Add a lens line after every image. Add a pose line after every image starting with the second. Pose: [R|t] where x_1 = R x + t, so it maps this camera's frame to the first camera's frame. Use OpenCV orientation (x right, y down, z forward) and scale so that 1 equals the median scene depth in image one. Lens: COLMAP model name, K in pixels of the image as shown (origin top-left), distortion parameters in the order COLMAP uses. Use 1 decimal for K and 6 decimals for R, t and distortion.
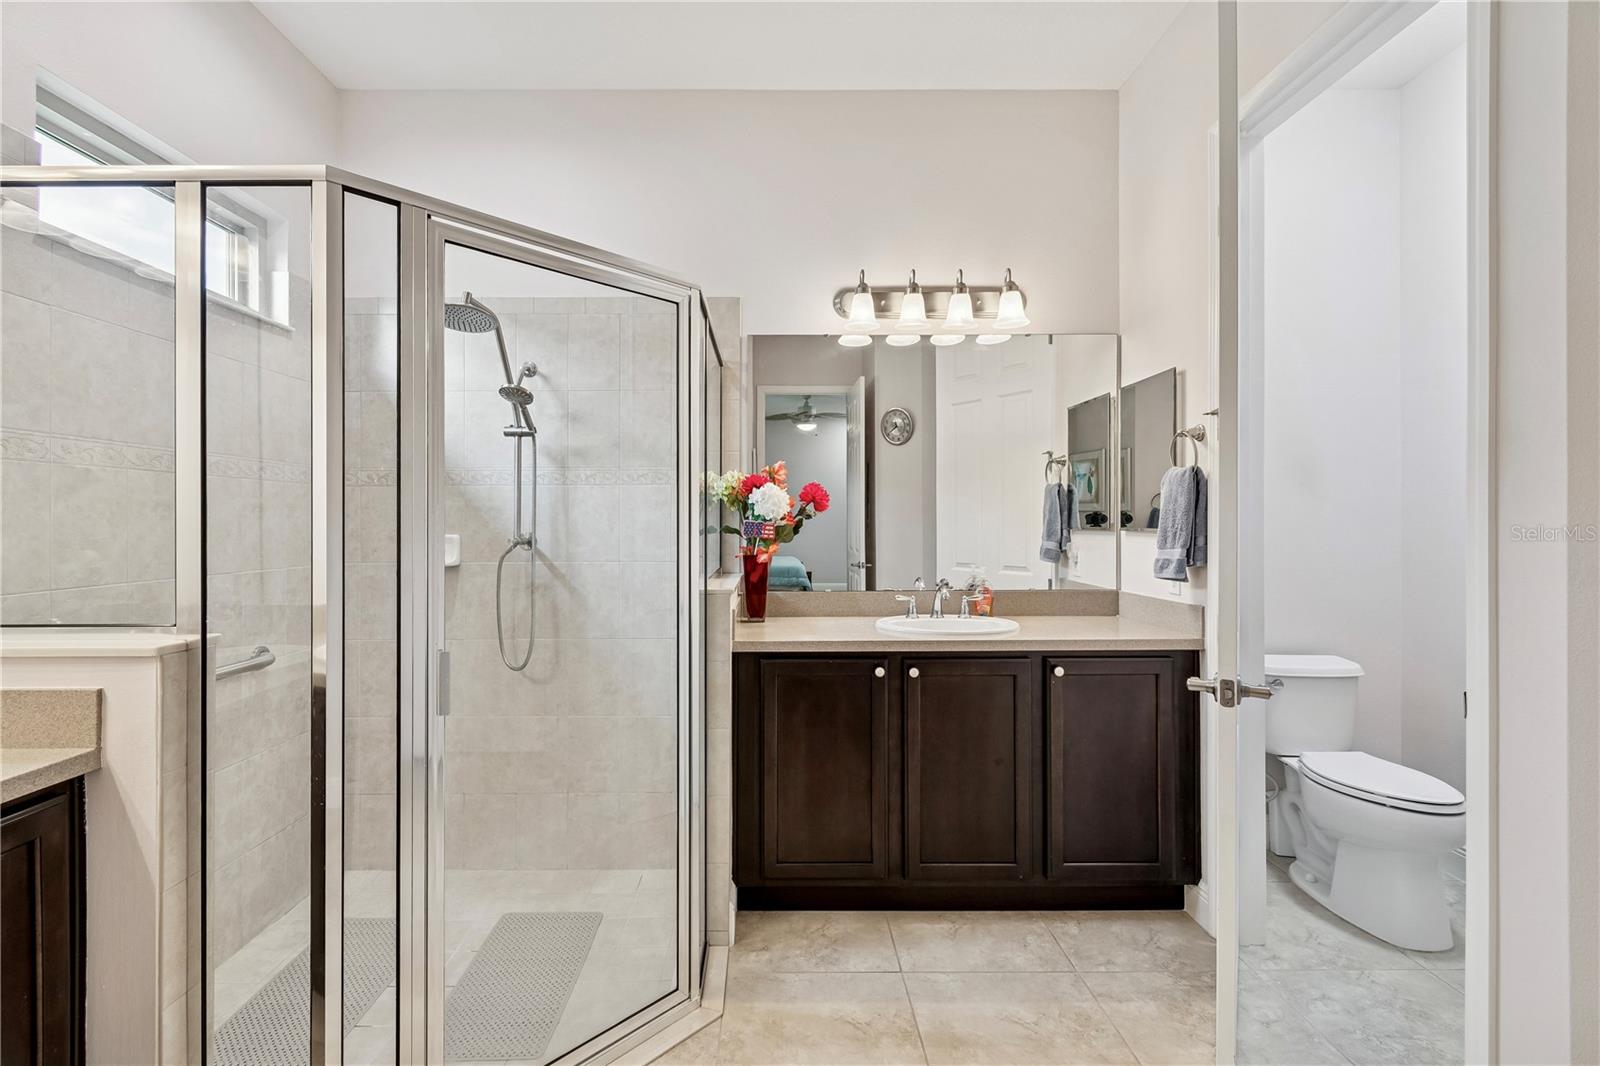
lens RADIAL K [[725.5, 0, 787.9], [0, 725.5, 519.0], [0, 0, 1]] dist [0.013146, -0.006193]
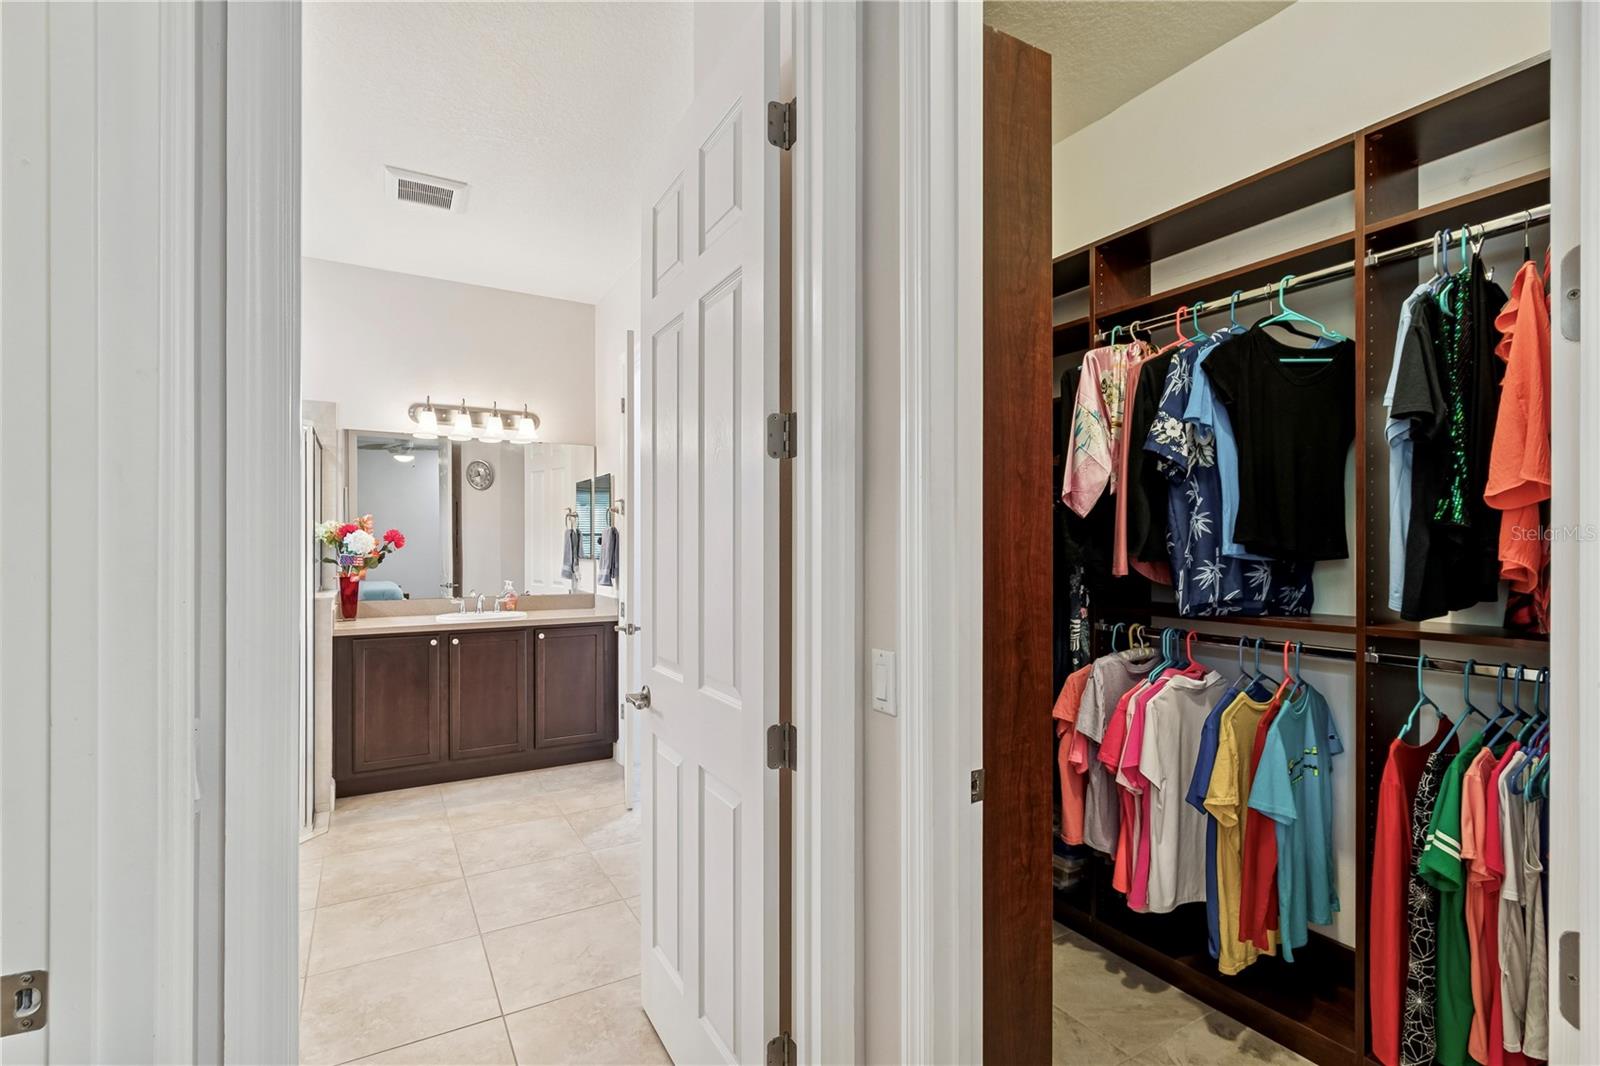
lens RADIAL K [[725.5, 0, 792.8], [0, 725.5, 548.9], [0, 0, 1]] dist [0.013146, -0.006193]
pose [[0.875101, -0.000065, 0.483940, 0.033438], [-0.005956, 0.999923, 0.010906, -0.034348], [-0.483903, -0.012426, 0.875033, -0.861186]]
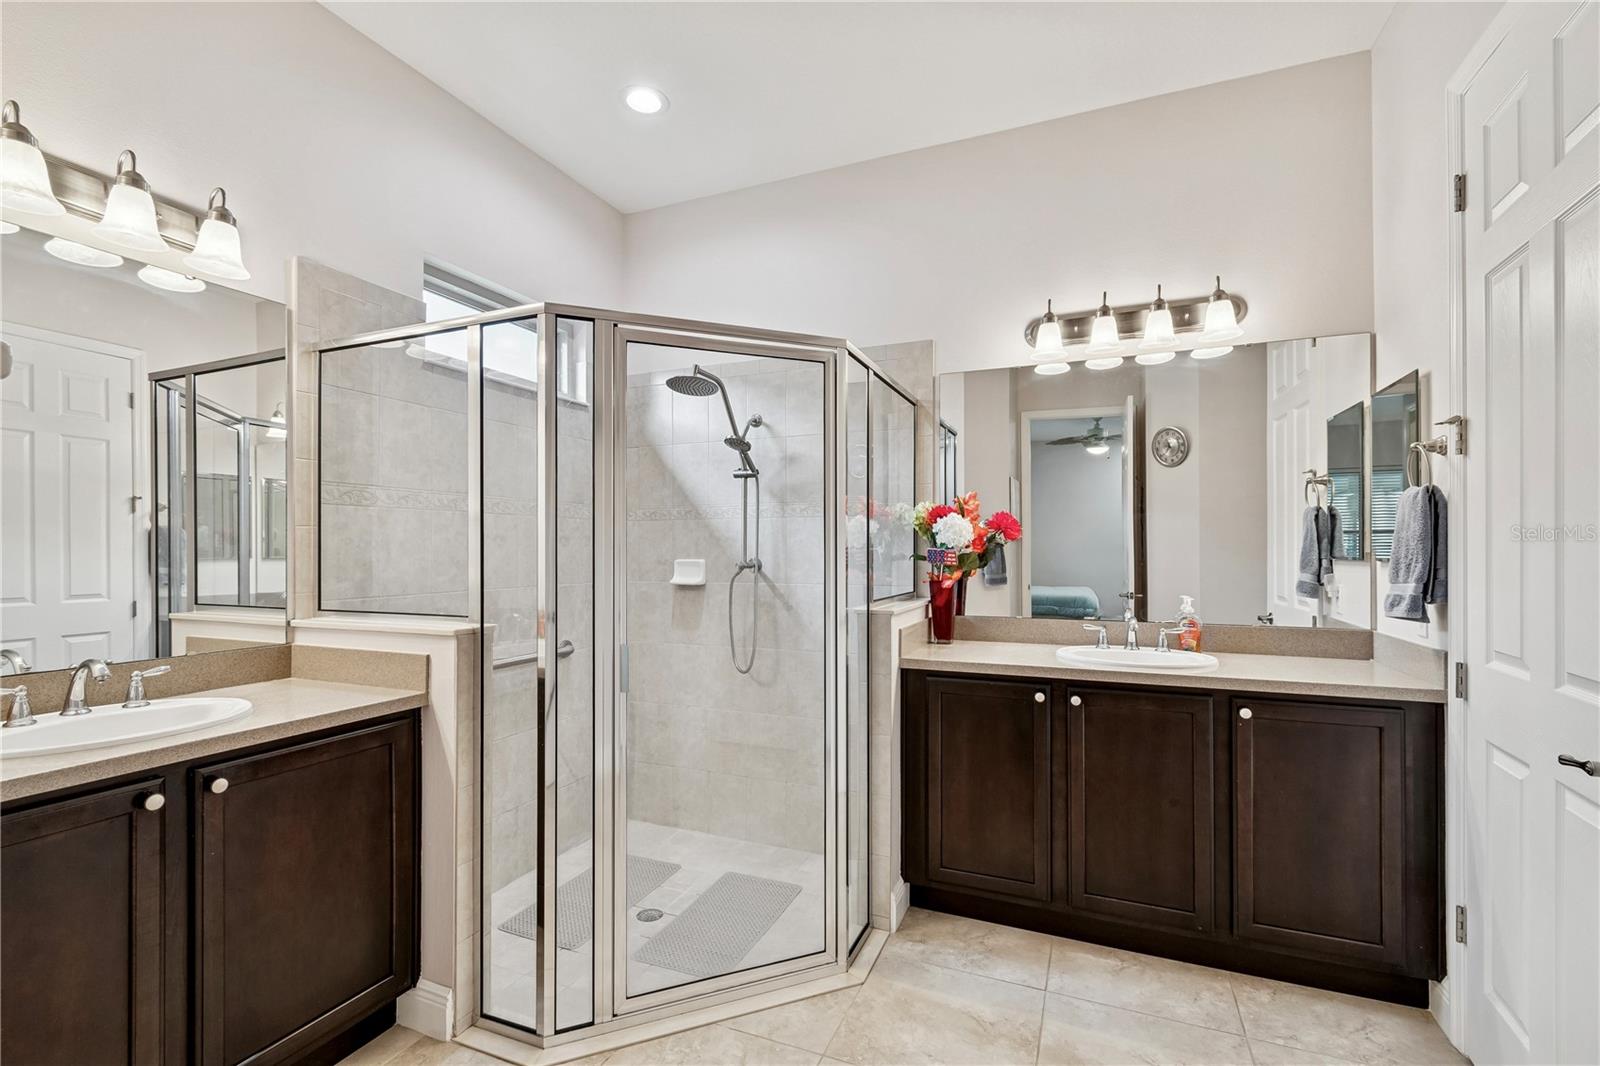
lens RADIAL K [[725.5, 0, 810.0], [0, 725.5, 545.5], [0, 0, 1]] dist [0.013146, -0.006193]
pose [[0.919514, 0.000228, -0.393057, 0.211297], [-0.000867, 0.999999, -0.001449, -0.000684], [0.393057, 0.001673, 0.919513, -0.059562]]
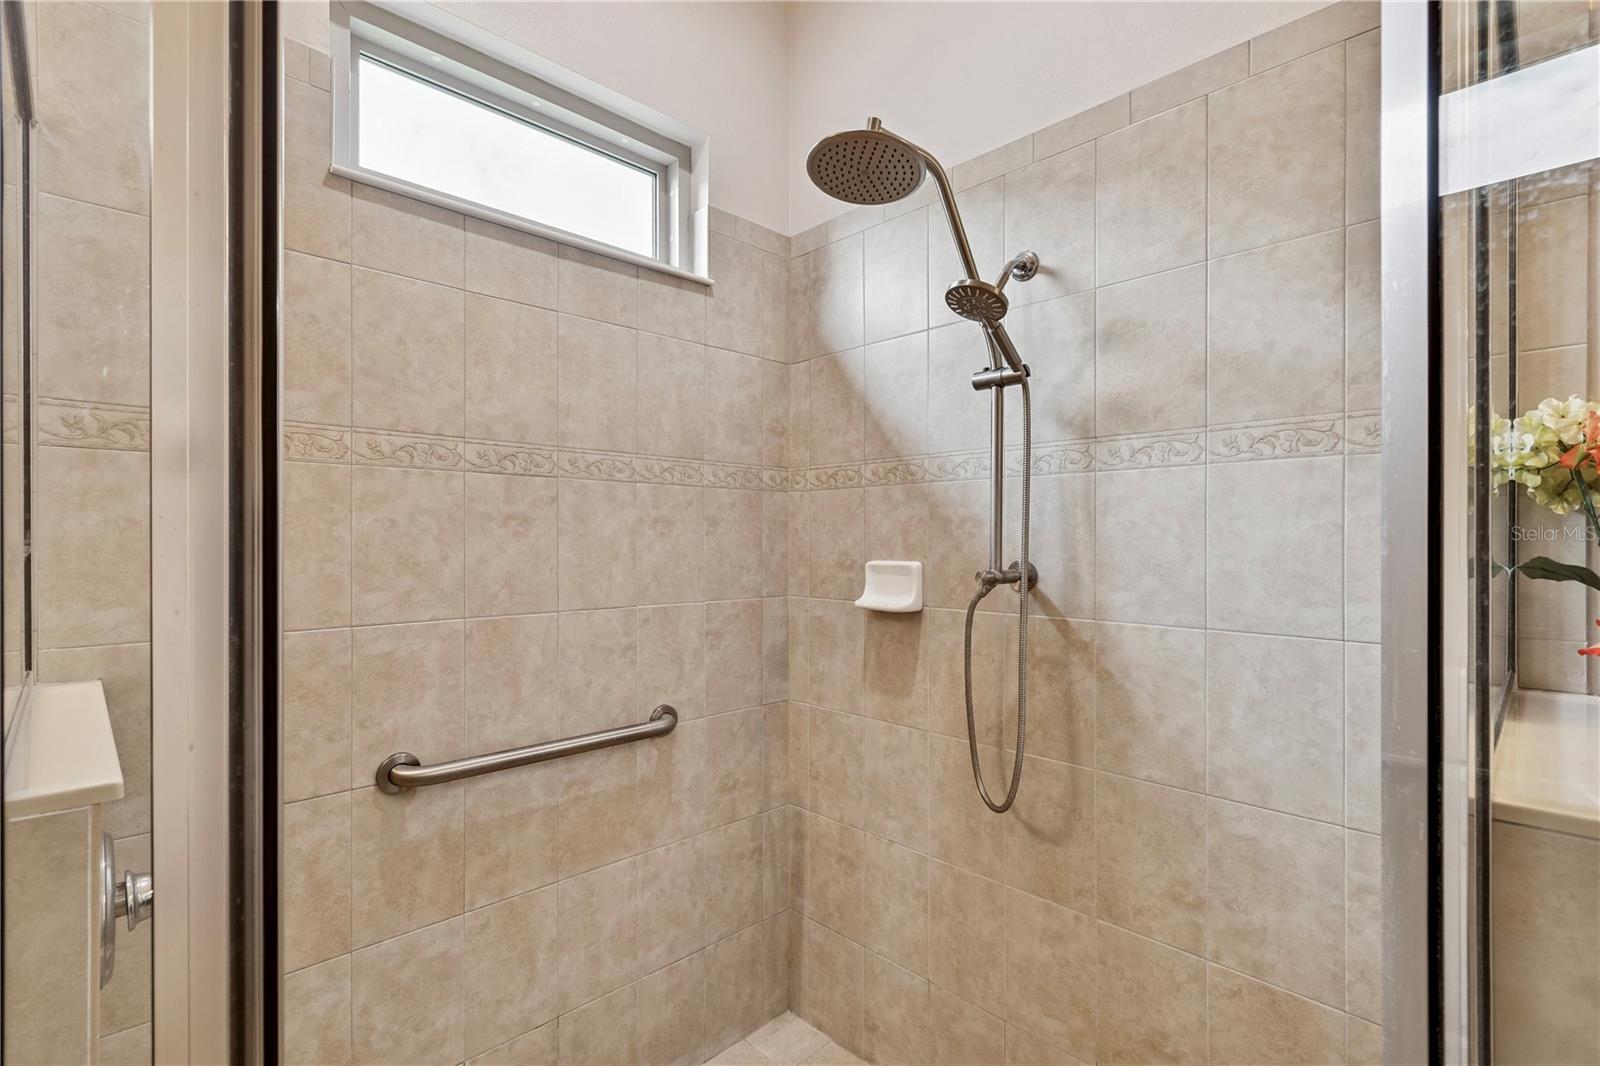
lens RADIAL K [[725.5, 0, 787.1], [0, 725.5, 536.6], [0, 0, 1]] dist [0.013146, -0.006193]
pose [[0.674311, 0.001200, -0.738446, -0.076612], [-0.001613, 0.999999, 0.000153, -0.000045], [0.738445, 0.001088, 0.674312, 0.547211]]
